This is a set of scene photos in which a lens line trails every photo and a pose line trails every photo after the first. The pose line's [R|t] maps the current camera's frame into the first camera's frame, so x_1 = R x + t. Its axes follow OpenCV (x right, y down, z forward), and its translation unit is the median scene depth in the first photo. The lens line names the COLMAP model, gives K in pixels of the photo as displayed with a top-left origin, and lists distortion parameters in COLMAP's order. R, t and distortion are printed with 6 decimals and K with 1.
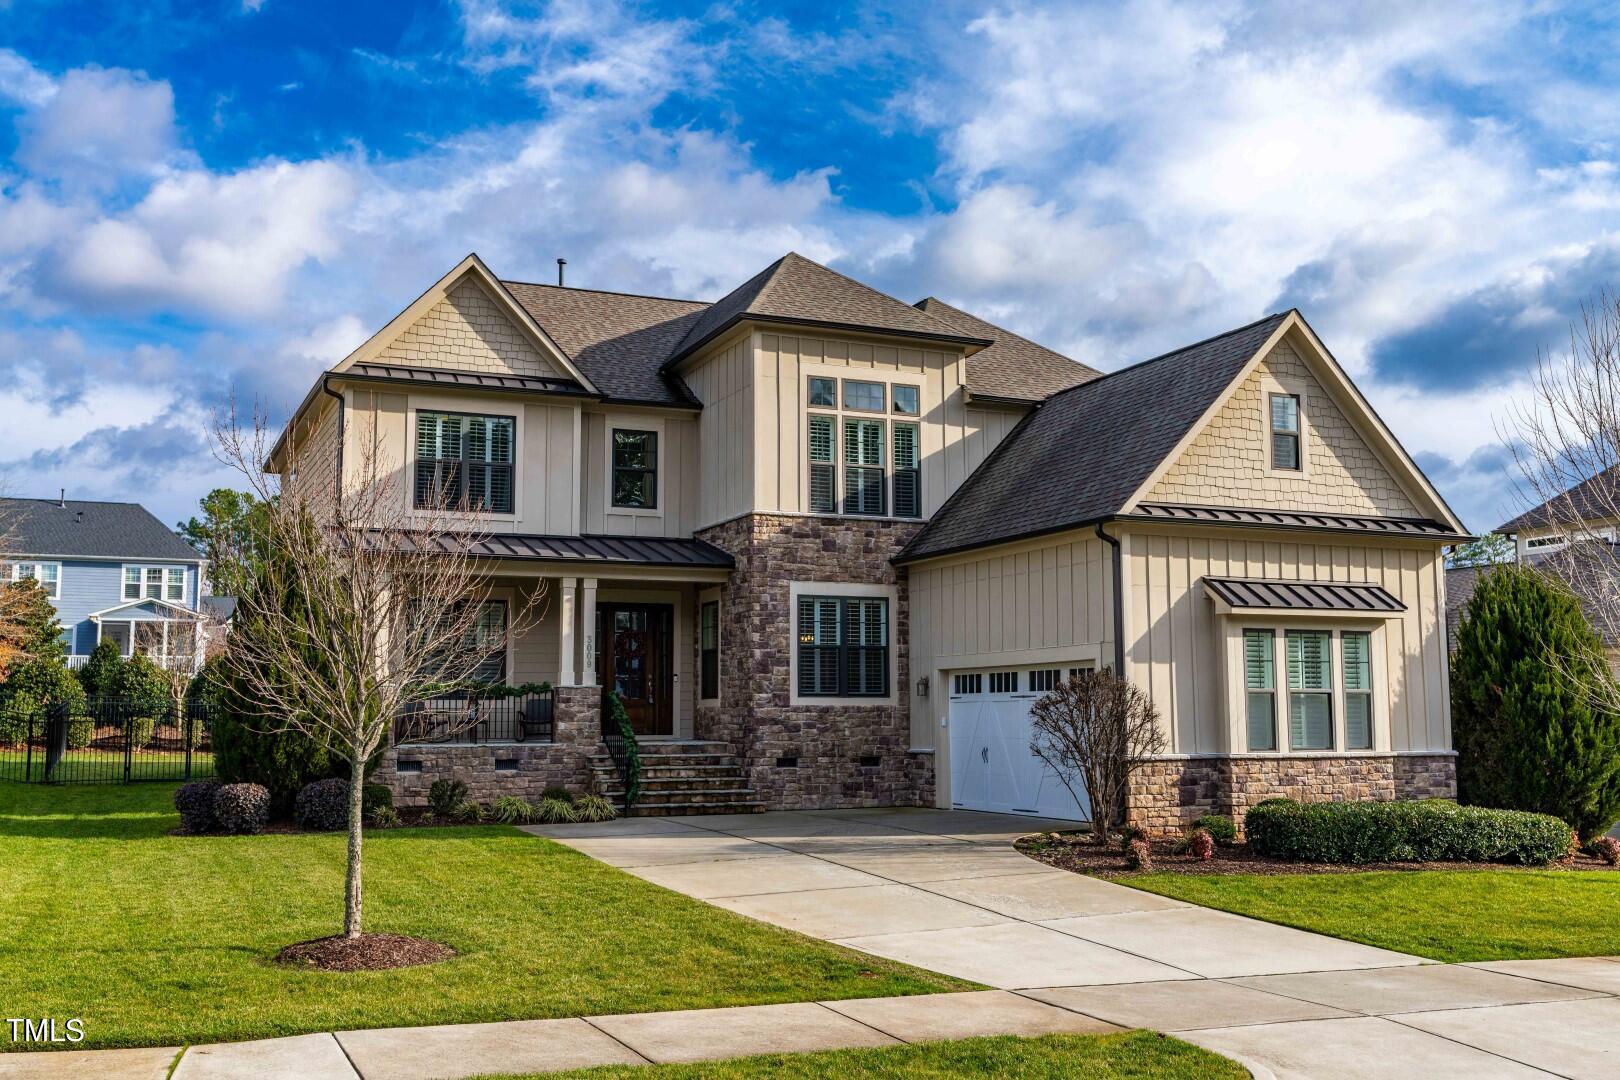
lens RADIAL K [[1574.0, 0, 810.0], [0, 1574.0, 540.0], [0, 0, 1]] dist [0.023694, -0.011885]
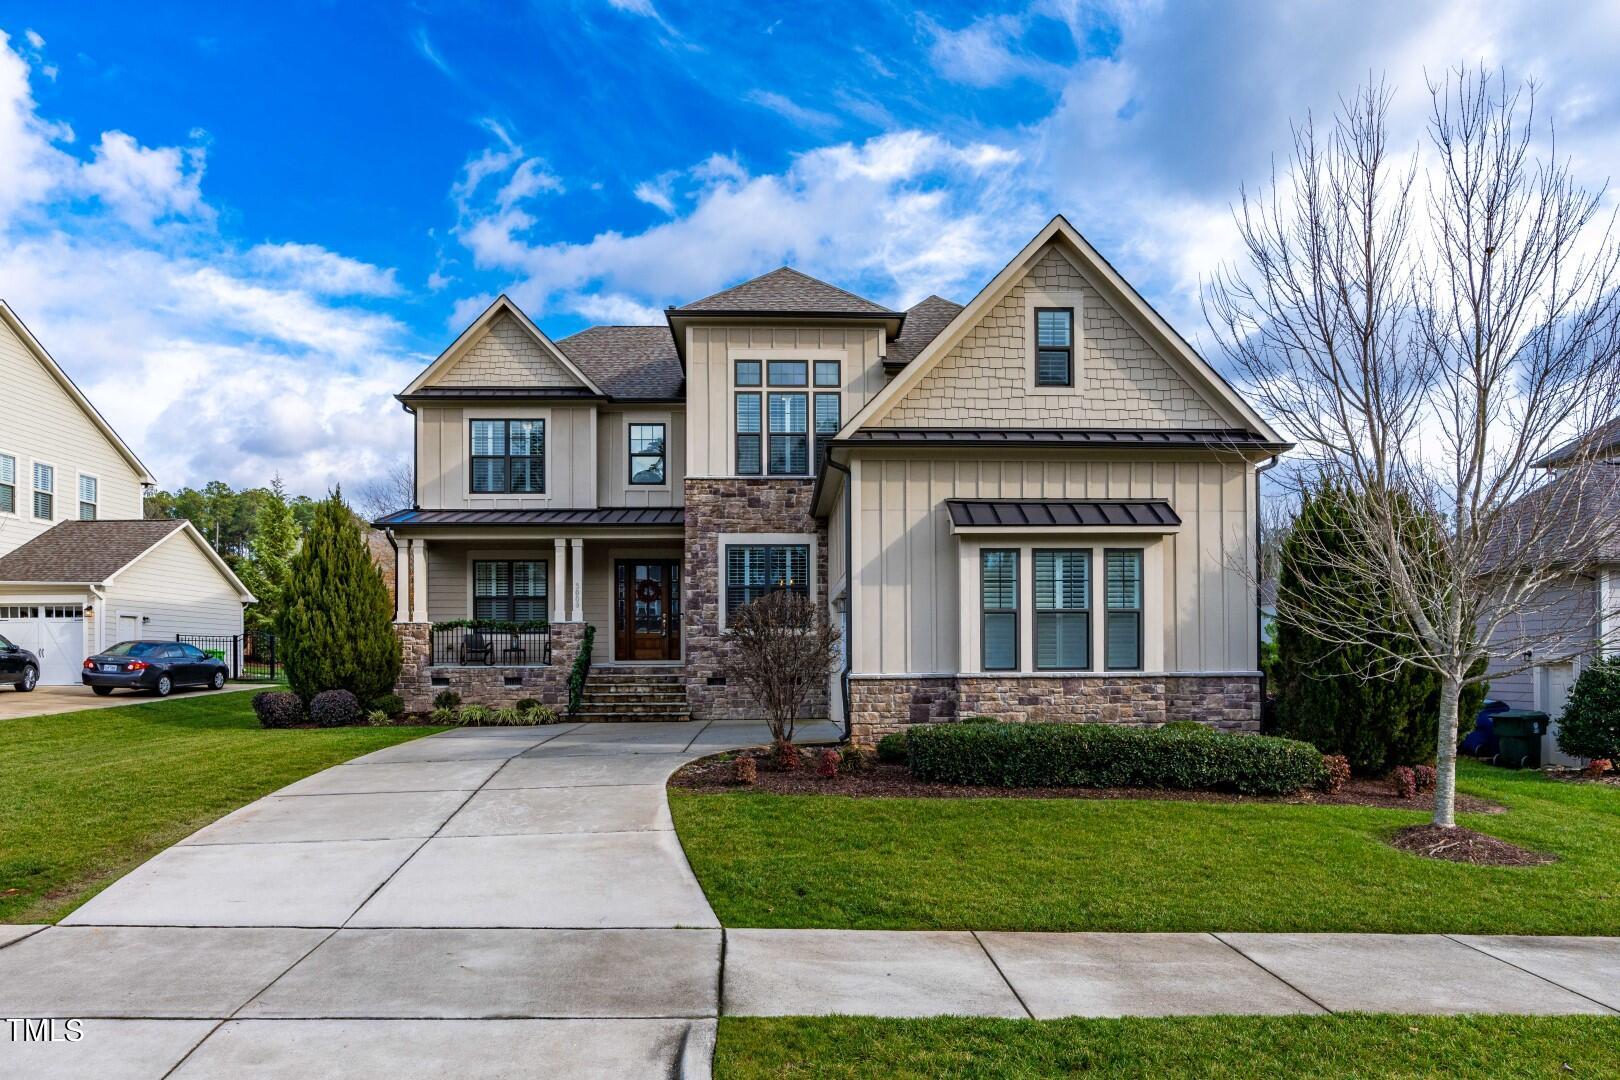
lens RADIAL K [[993.5, 0, 814.0], [0, 993.5, 657.4], [0, 0, 1]] dist [-0.009505, 0.000087]
pose [[0.928509, -0.003332, -0.371295, 0.347357], [0.044695, 0.993692, 0.102851, 0.046680], [0.368610, -0.112093, 0.922801, 0.316973]]
